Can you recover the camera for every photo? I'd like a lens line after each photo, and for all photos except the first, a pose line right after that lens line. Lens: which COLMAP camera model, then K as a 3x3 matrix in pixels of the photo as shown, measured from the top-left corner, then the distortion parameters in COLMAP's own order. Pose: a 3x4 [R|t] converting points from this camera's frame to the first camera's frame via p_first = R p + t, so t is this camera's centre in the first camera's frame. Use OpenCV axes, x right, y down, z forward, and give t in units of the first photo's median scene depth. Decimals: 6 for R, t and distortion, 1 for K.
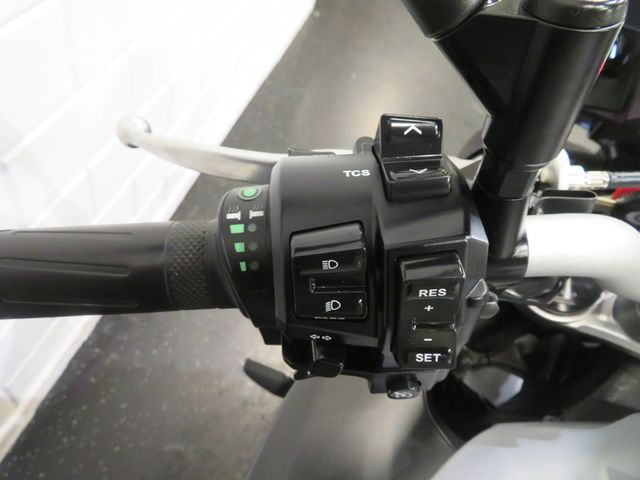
lens RADIAL K [[464.4, 0, 318.3], [0, 464.4, 248.6], [0, 0, 1]] dist [0.004679, -0.000212]
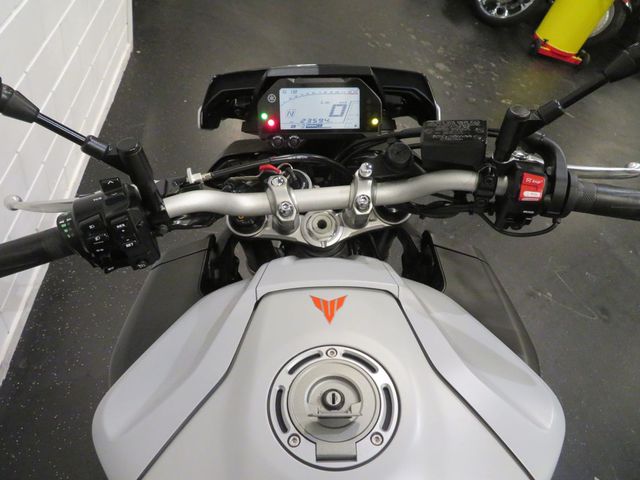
lens RADIAL K [[464.4, 0, 318.3], [0, 464.4, 248.6], [0, 0, 1]] dist [0.004679, -0.000212]
pose [[0.939523, -0.279616, 0.197766, 0.439465], [0.279125, 0.959756, 0.030939, 0.276842], [-0.198459, 0.026133, 0.979761, -1.370828]]
